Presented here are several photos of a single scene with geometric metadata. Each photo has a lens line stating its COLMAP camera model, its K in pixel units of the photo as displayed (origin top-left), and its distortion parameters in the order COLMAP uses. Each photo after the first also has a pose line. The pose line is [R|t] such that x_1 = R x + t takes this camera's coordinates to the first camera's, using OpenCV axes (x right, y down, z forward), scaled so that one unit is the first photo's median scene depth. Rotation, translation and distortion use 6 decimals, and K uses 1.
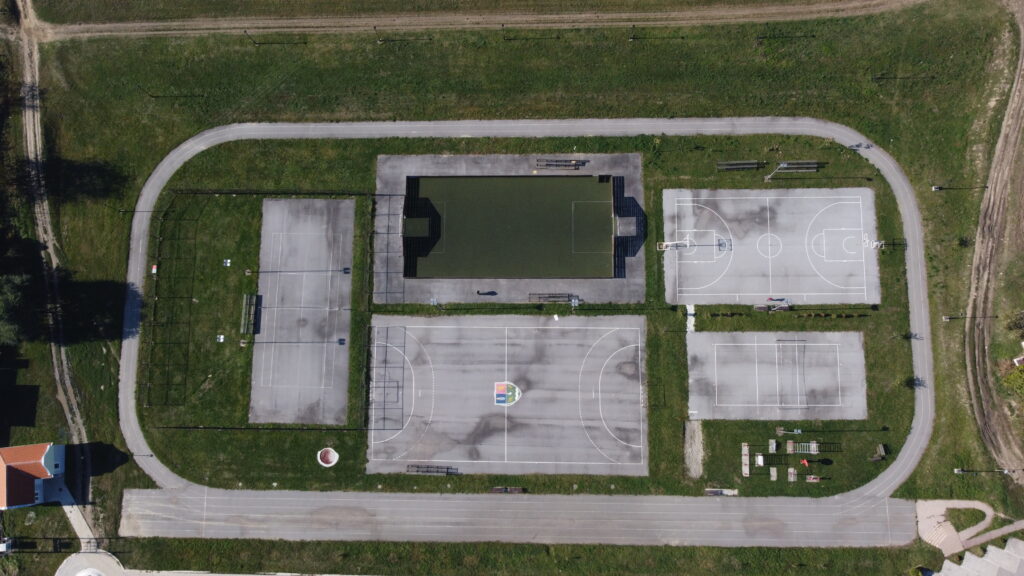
lens RADIAL K [[775.8, 0, 511.2], [0, 775.8, 282.6], [0, 0, 1]] dist [0.002871, -0.013635]
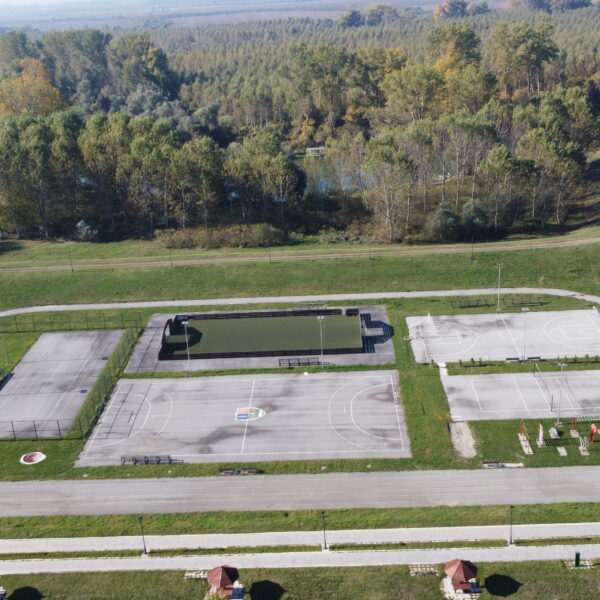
lens RADIAL K [[805.4, 0, 300.0], [0, 805.4, 300.0], [0, 0, 1]] dist [0.004816, -0.023566]
pose [[0.999608, 0.001072, -0.027974, 0.079051], [-0.024626, 0.508936, -0.860452, 0.878149], [0.013314, 0.860804, 0.508763, 0.403770]]
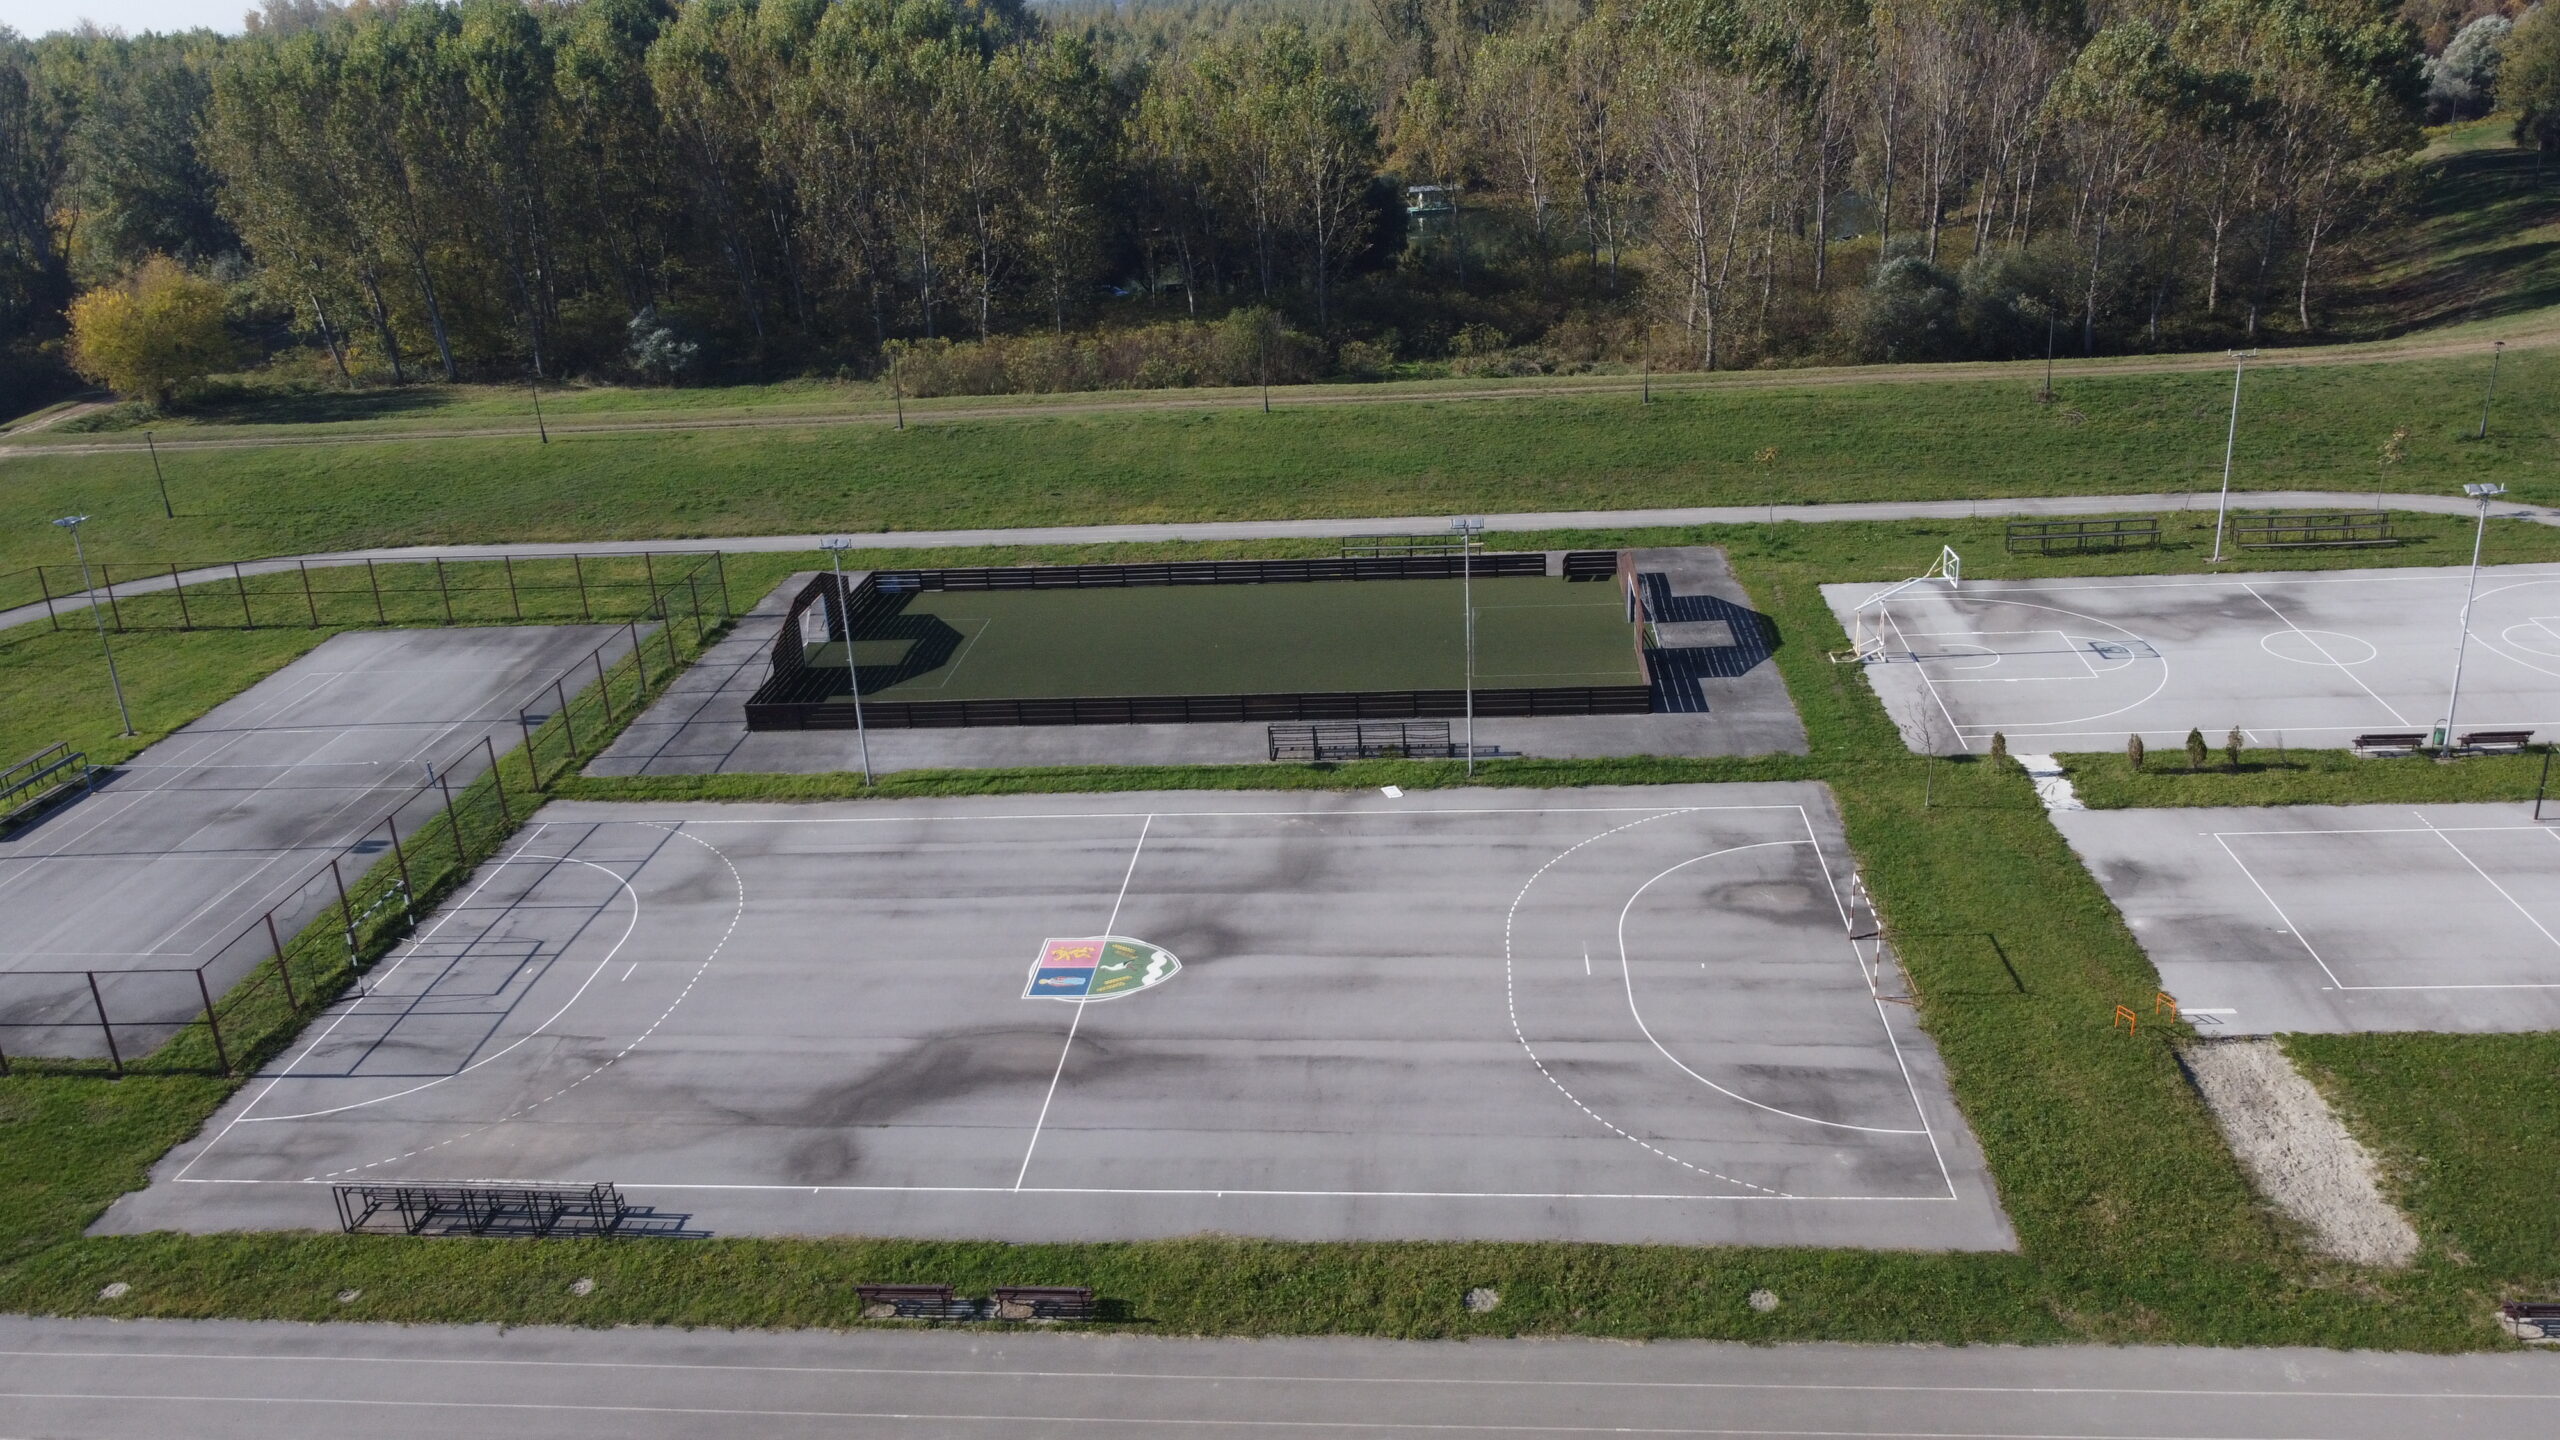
lens RADIAL K [[1939.5, 0, 1278.1], [0, 1939.5, 706.4], [0, 0, 1]] dist [0.002871, -0.013635]
pose [[0.996382, 0.019437, -0.082737, 0.070474], [-0.081265, 0.502902, -0.860515, 0.490246], [0.024883, 0.864125, 0.502662, 0.718909]]
